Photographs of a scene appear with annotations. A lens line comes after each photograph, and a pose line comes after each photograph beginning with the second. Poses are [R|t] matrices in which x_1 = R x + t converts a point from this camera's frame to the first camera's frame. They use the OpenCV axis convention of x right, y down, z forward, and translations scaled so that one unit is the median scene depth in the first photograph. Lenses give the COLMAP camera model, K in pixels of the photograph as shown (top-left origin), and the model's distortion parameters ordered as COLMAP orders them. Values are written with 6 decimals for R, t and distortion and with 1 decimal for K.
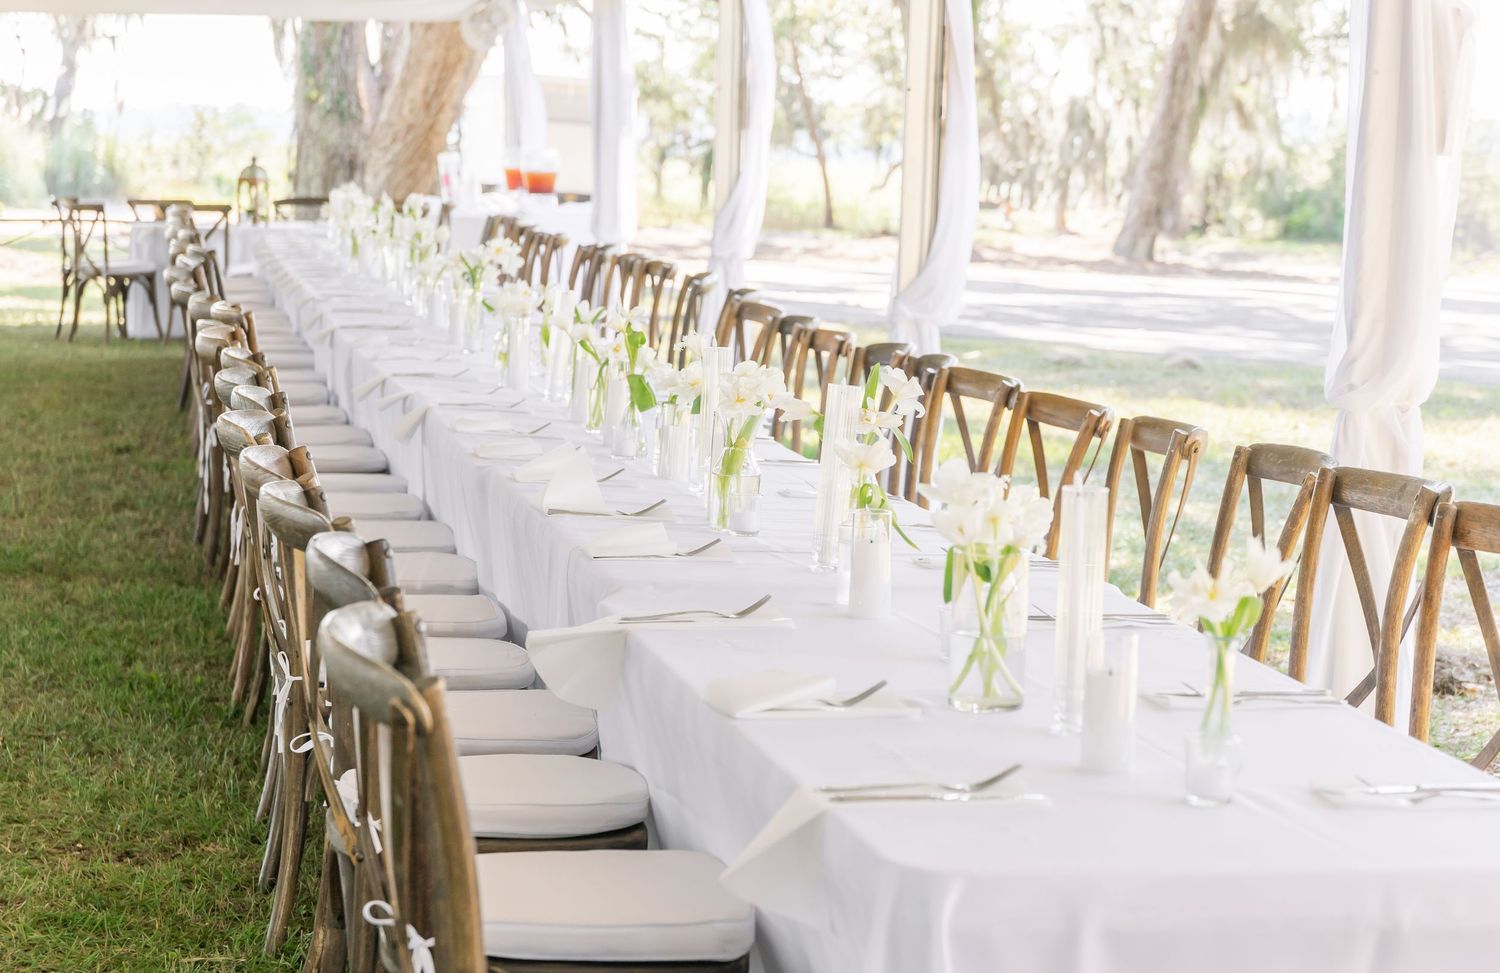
lens RADIAL K [[3141.5, 0, 750.0], [0, 3141.5, 486.5], [0, 0, 1]] dist [-0.277514, -0.029272]
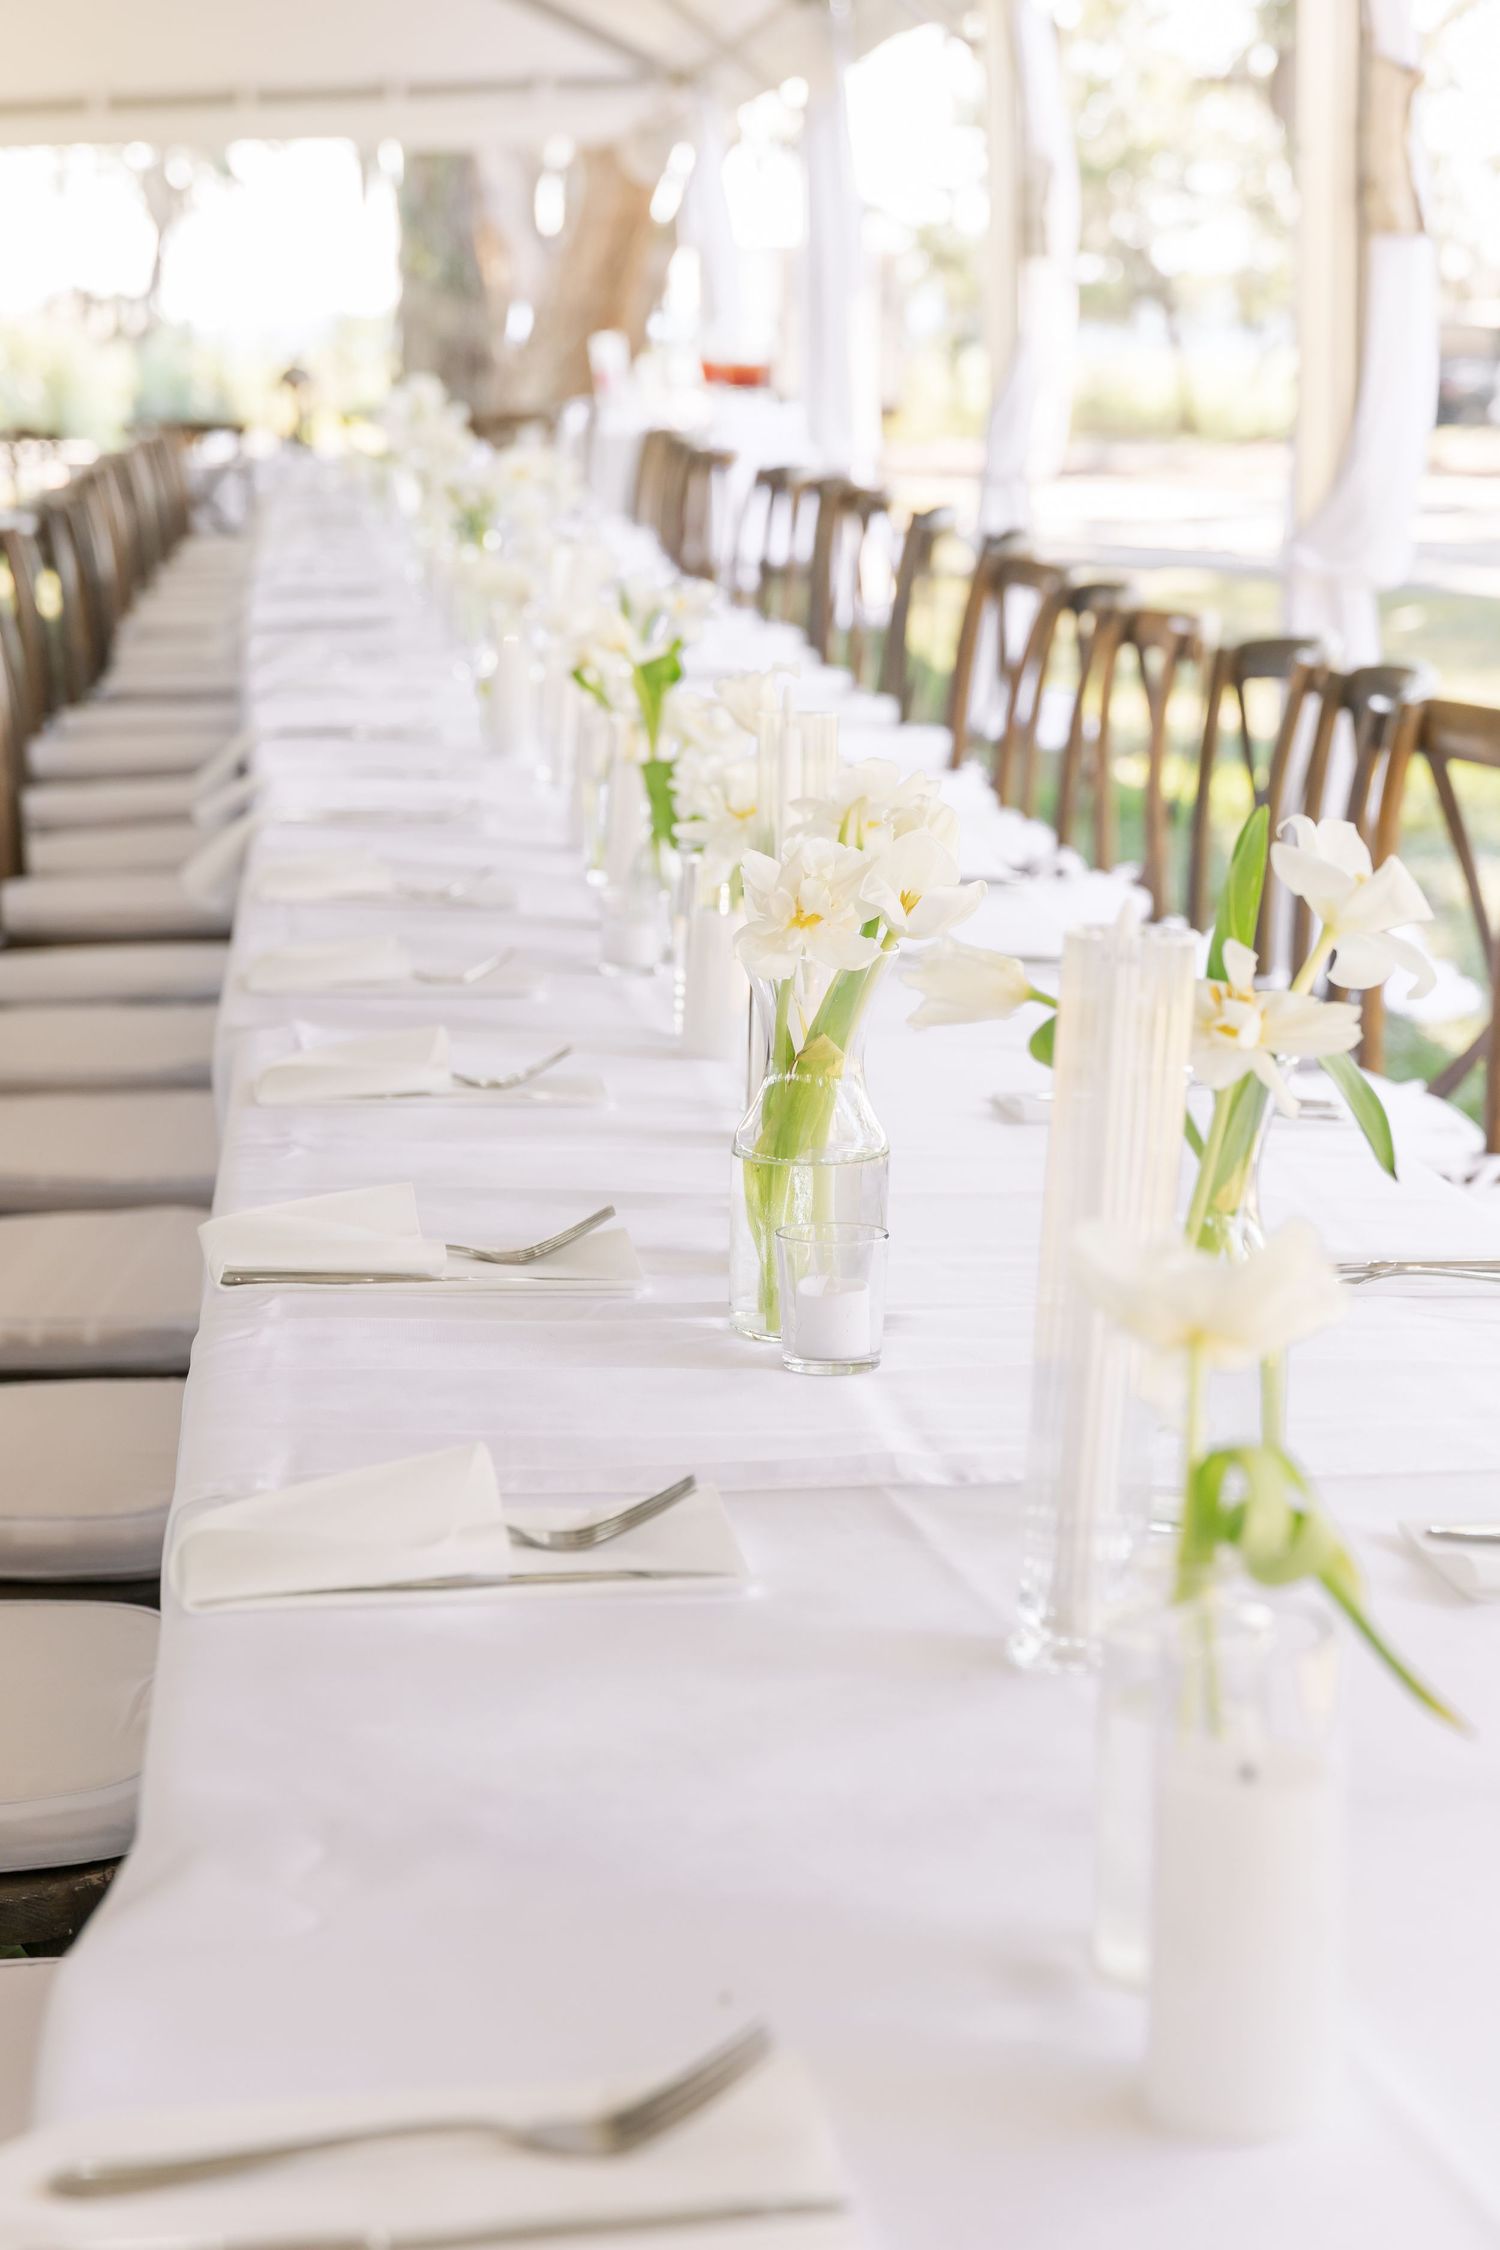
lens RADIAL K [[4244.7, 0, 750.0], [0, 4244.7, 1125.0], [0, 0, 1]] dist [-0.129013, 0.010282]
pose [[0.996268, -0.026680, -0.082081, 0.013370], [0.032893, 0.996619, 0.075296, -0.021120], [0.079795, -0.077715, 0.993777, 0.323774]]
